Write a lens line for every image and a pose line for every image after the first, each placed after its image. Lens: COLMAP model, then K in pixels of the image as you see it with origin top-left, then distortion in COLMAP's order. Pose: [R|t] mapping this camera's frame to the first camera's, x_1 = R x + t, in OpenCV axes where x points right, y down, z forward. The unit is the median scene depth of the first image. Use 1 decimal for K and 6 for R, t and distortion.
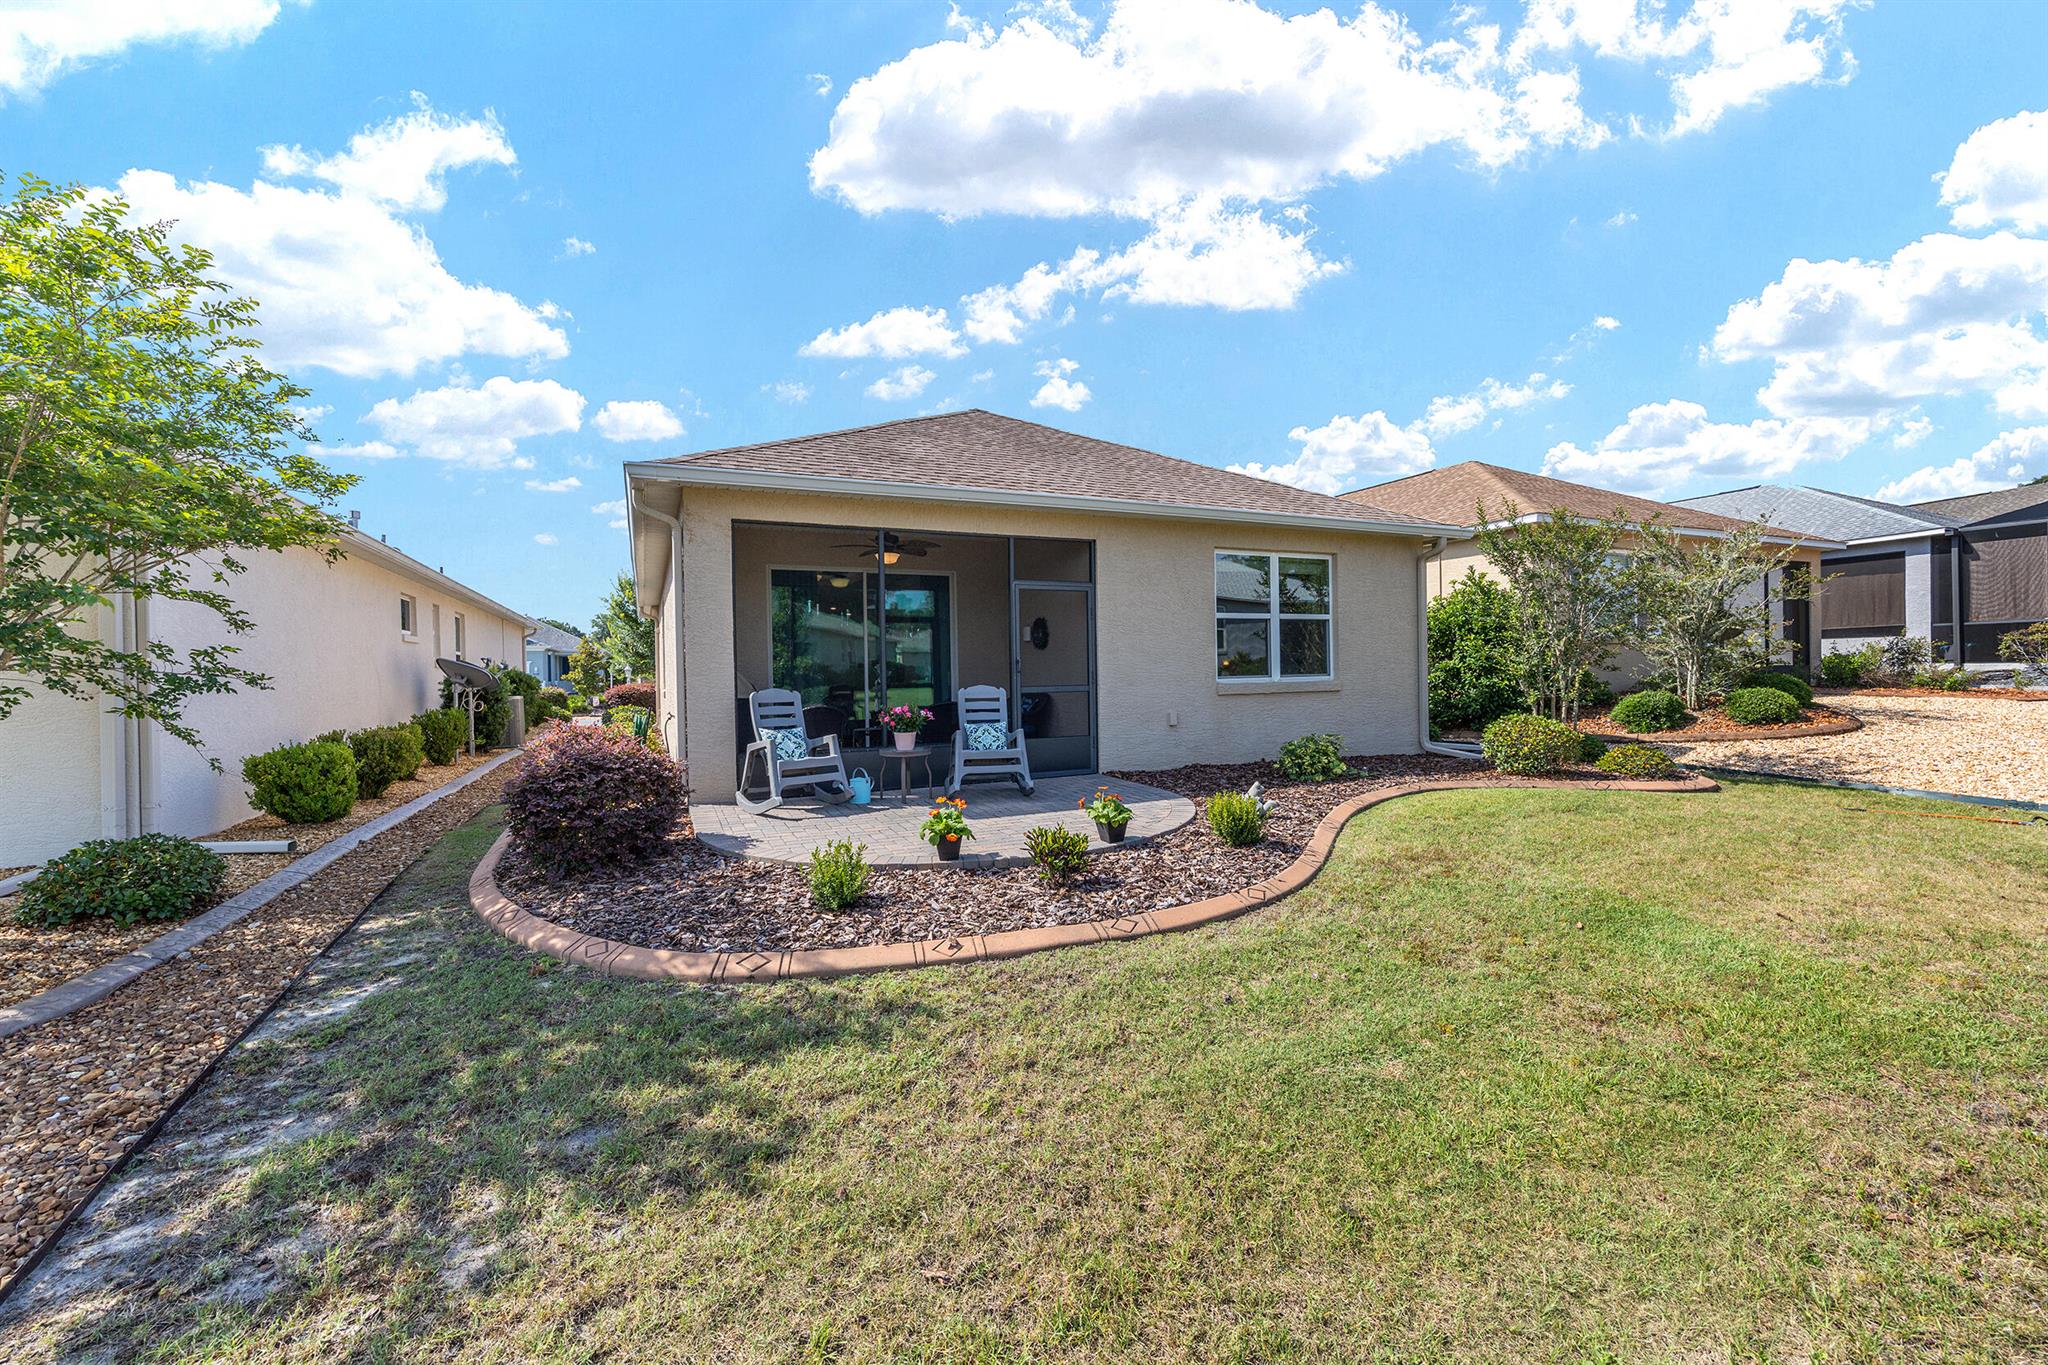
lens RADIAL K [[822.5, 0, 1031.7], [0, 822.5, 678.0], [0, 0, 1]] dist [-0.001725, 0.000314]
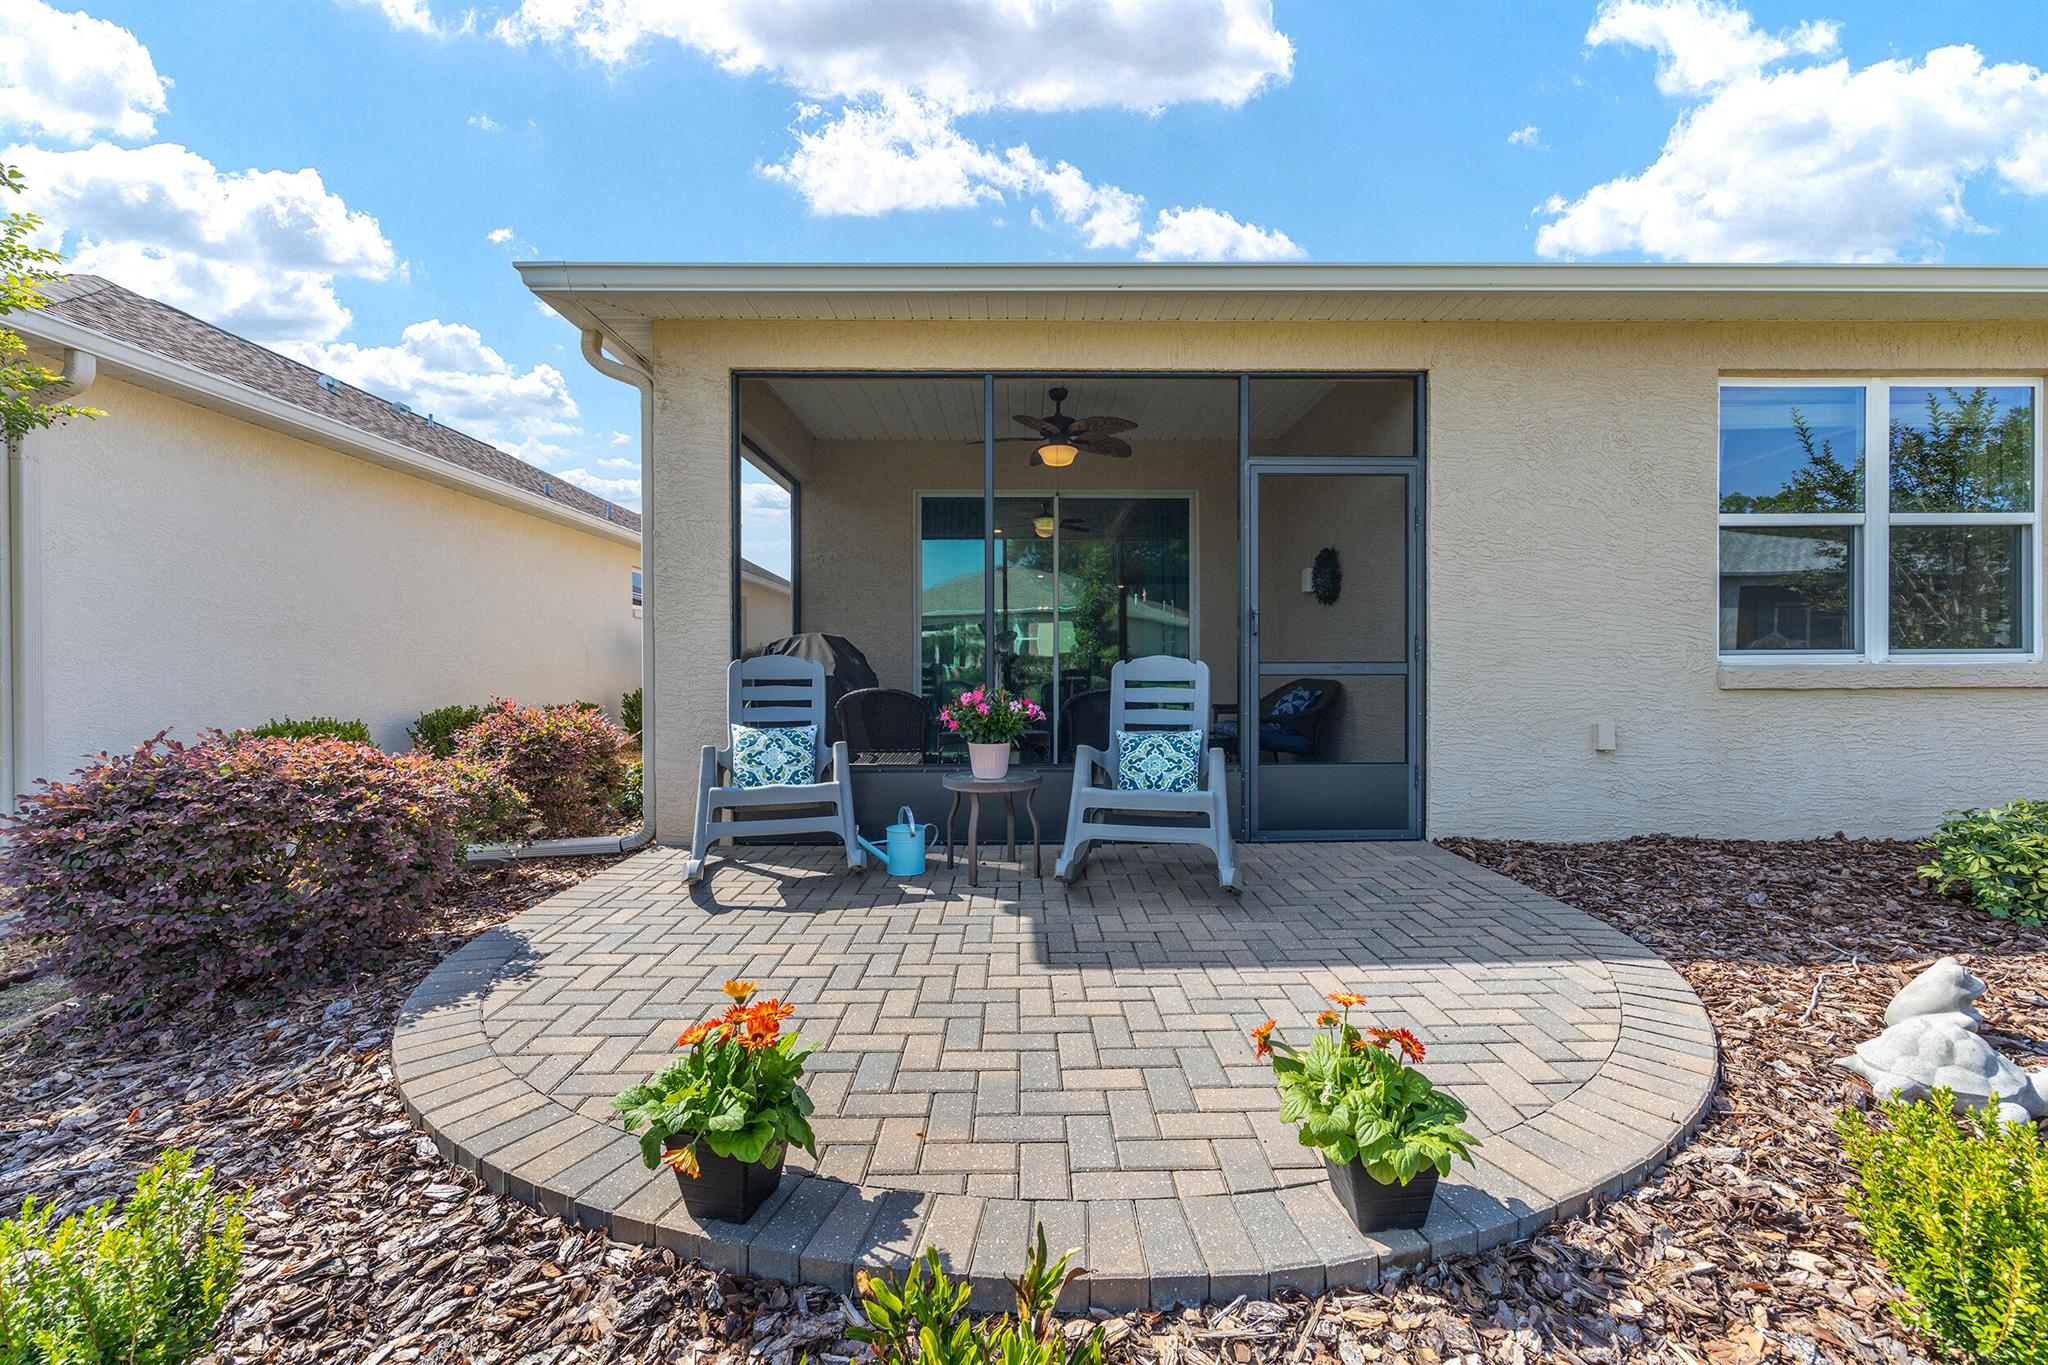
lens RADIAL K [[822.5, 0, 1031.7], [0, 822.5, 678.0], [0, 0, 1]] dist [-0.001725, 0.000314]
pose [[0.914378, 0.017144, -0.404498, 0.064176], [-0.015085, 0.999852, 0.008277, 0.017634], [0.404580, -0.001466, 0.914502, 0.459610]]
